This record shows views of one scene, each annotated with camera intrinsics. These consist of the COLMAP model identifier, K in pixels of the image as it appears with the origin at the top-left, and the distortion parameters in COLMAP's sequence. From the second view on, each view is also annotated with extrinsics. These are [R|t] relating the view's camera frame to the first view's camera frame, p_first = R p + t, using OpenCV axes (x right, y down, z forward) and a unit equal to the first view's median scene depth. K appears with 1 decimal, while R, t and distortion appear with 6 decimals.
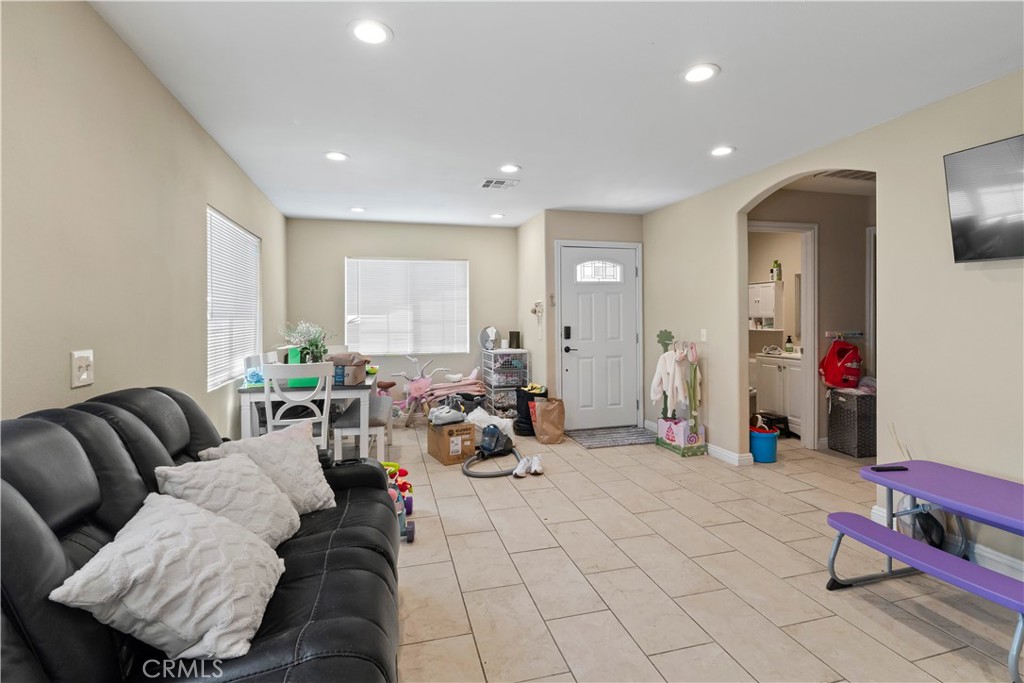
lens RADIAL K [[497.0, 0, 516.9], [0, 497.0, 318.9], [0, 0, 1]] dist [-0.002448, -0.000210]
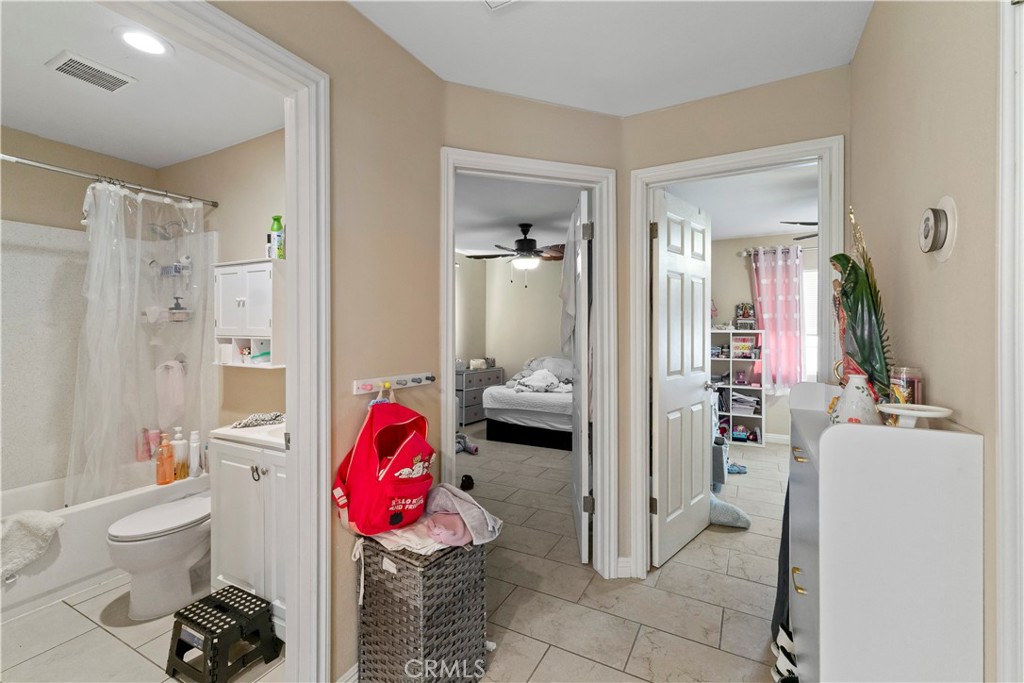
lens RADIAL K [[446.3, 0, 512.0], [0, 446.3, 341.5], [0, 0, 1]] dist [-0.001124, -0.000015]
pose [[0.700808, -0.009323, 0.713289, 0.471516], [-0.004381, 0.999839, 0.017373, -0.010685], [-0.713337, -0.015300, 0.700654, 0.686806]]
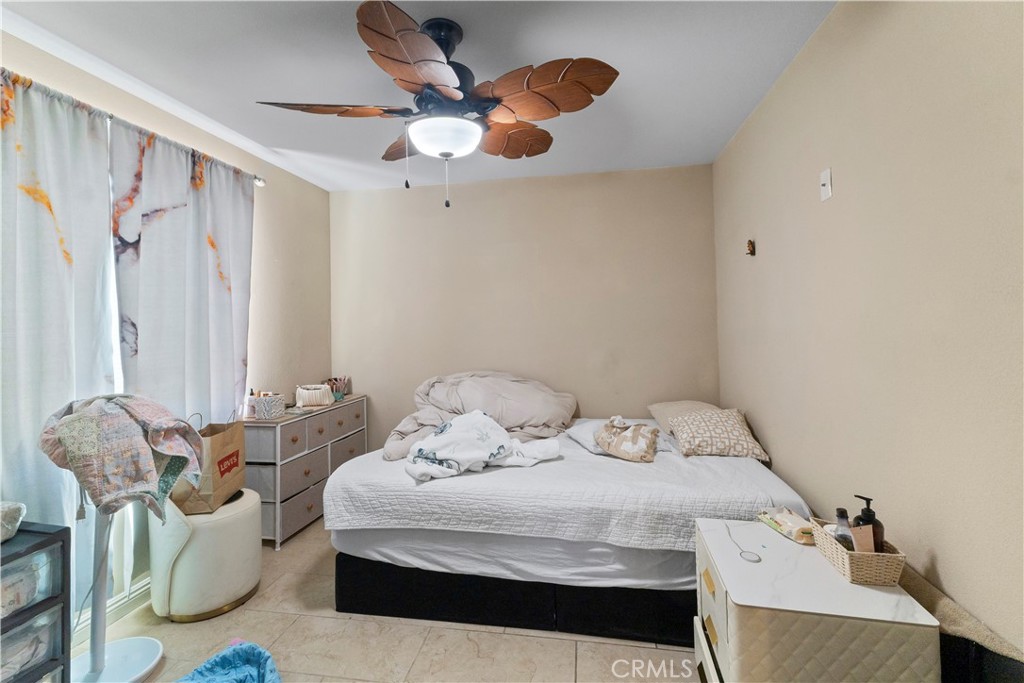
lens RADIAL K [[438.7, 0, 514.3], [0, 438.7, 320.1], [0, 0, 1]] dist [0.005641, 0.000360]
pose [[0.429510, 0.004469, 0.903051, 0.630327], [0.014924, 0.999816, -0.012046, -0.012630], [-0.902939, 0.018651, 0.429364, 0.860773]]
